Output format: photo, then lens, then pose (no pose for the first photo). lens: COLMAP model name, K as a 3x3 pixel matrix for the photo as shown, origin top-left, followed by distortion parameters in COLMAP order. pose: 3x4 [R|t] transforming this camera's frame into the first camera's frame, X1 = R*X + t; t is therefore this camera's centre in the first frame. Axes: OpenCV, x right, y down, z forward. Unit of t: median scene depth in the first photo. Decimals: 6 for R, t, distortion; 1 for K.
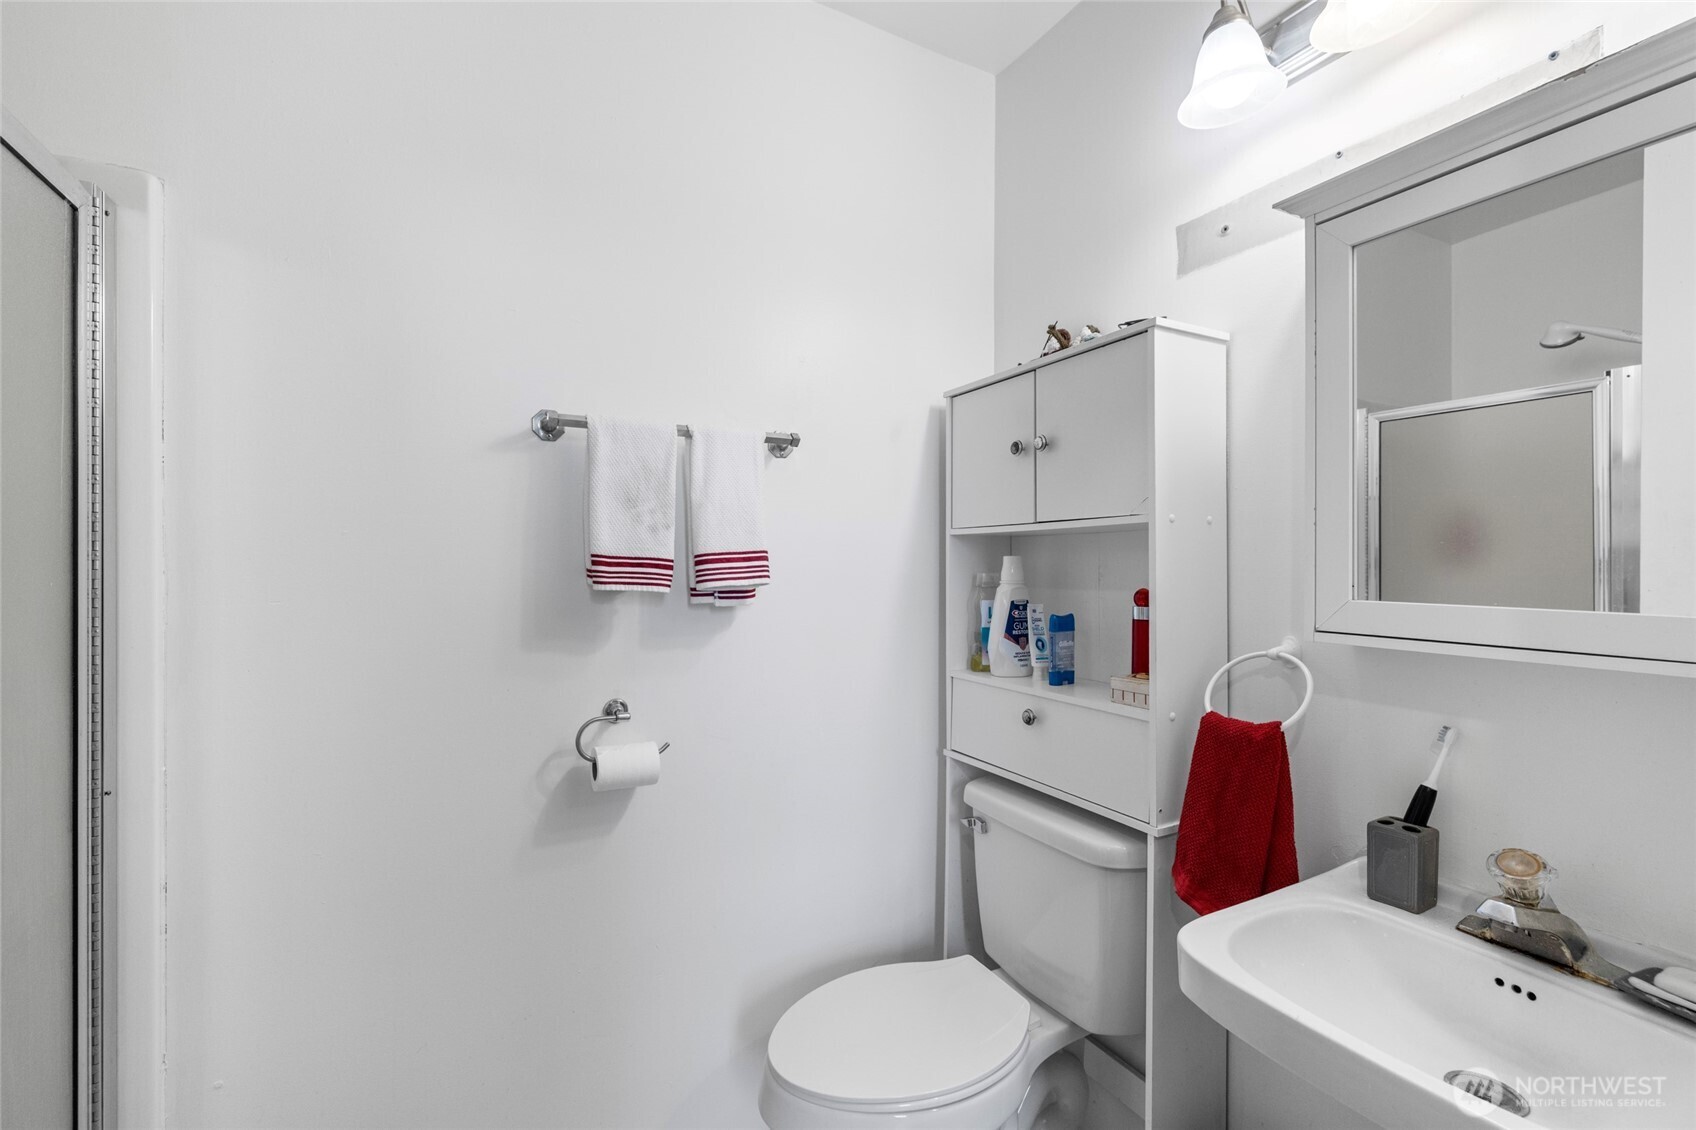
lens RADIAL K [[730.8, 0, 848.9], [0, 730.8, 566.8], [0, 0, 1]] dist [0.002739, -0.000643]
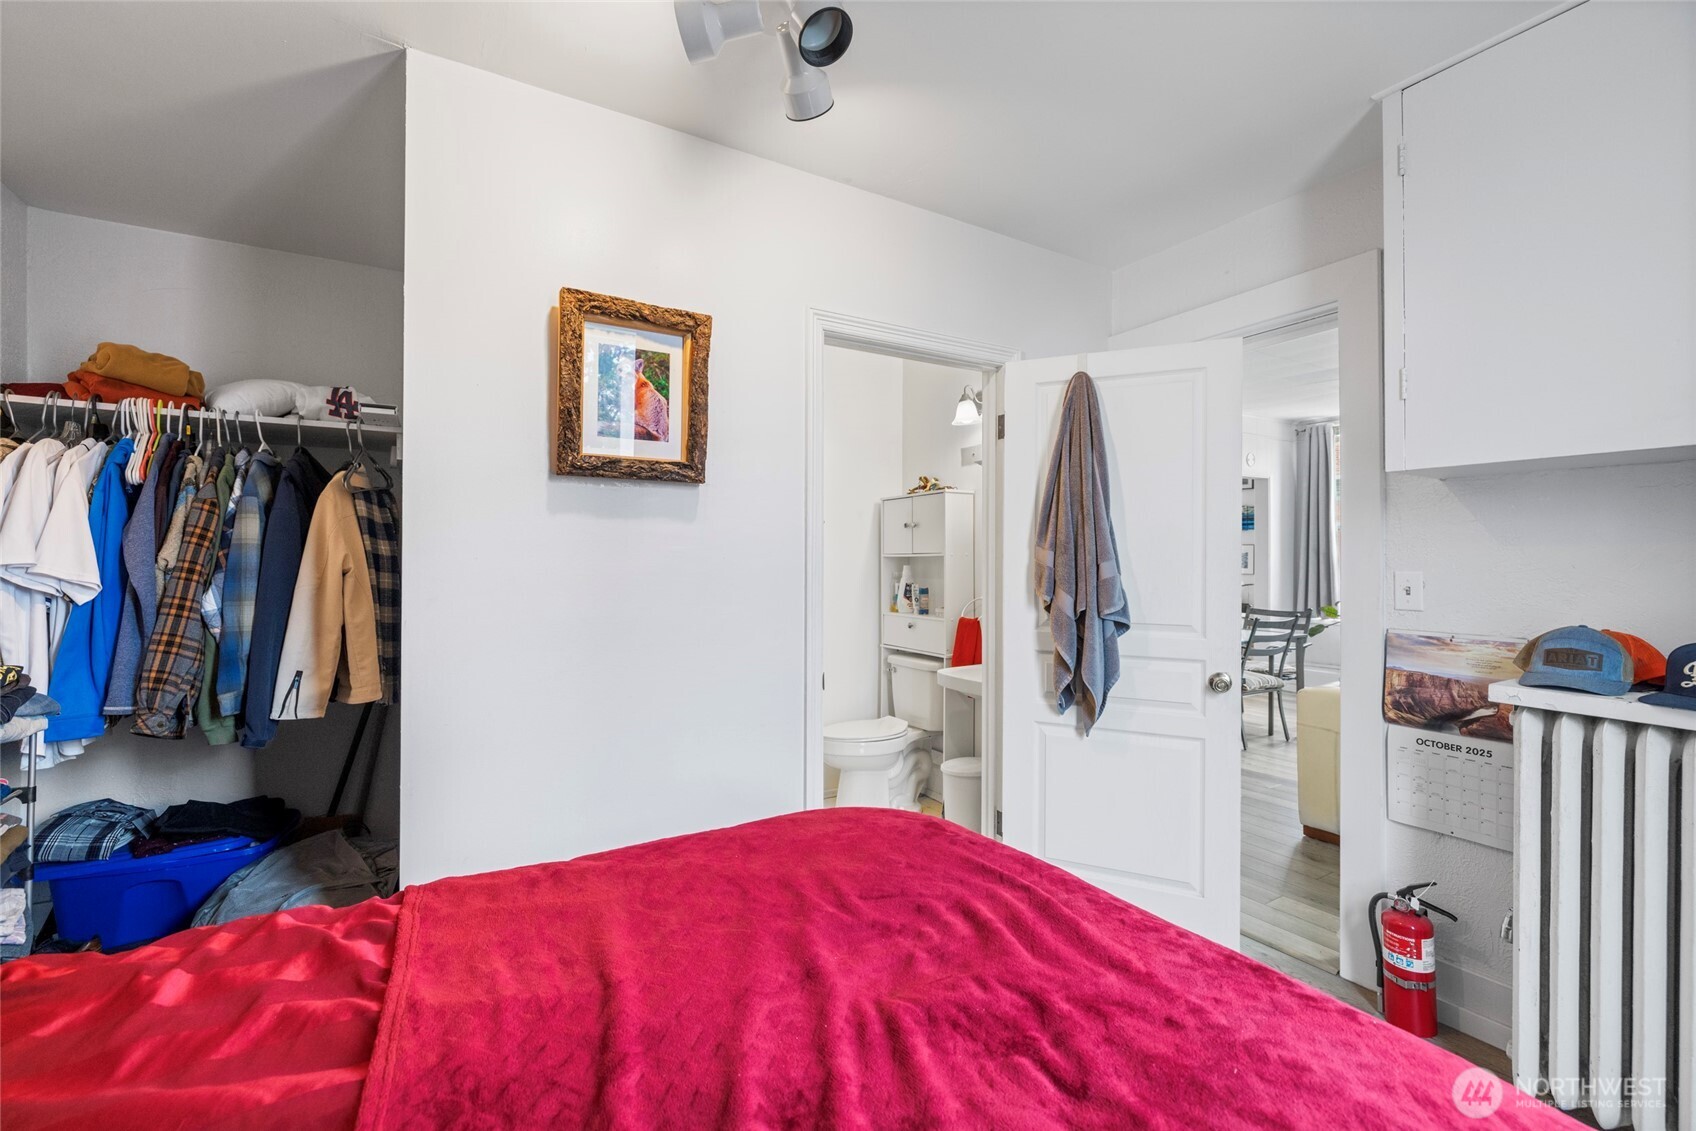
lens RADIAL K [[730.8, 0, 847.3], [0, 730.8, 566.0], [0, 0, 1]] dist [0.002739, -0.000643]
pose [[0.998907, -0.000092, 0.046748, -0.104426], [0.000179, 0.999998, -0.001864, -0.008692], [-0.046748, 0.001871, 0.998905, -1.575577]]
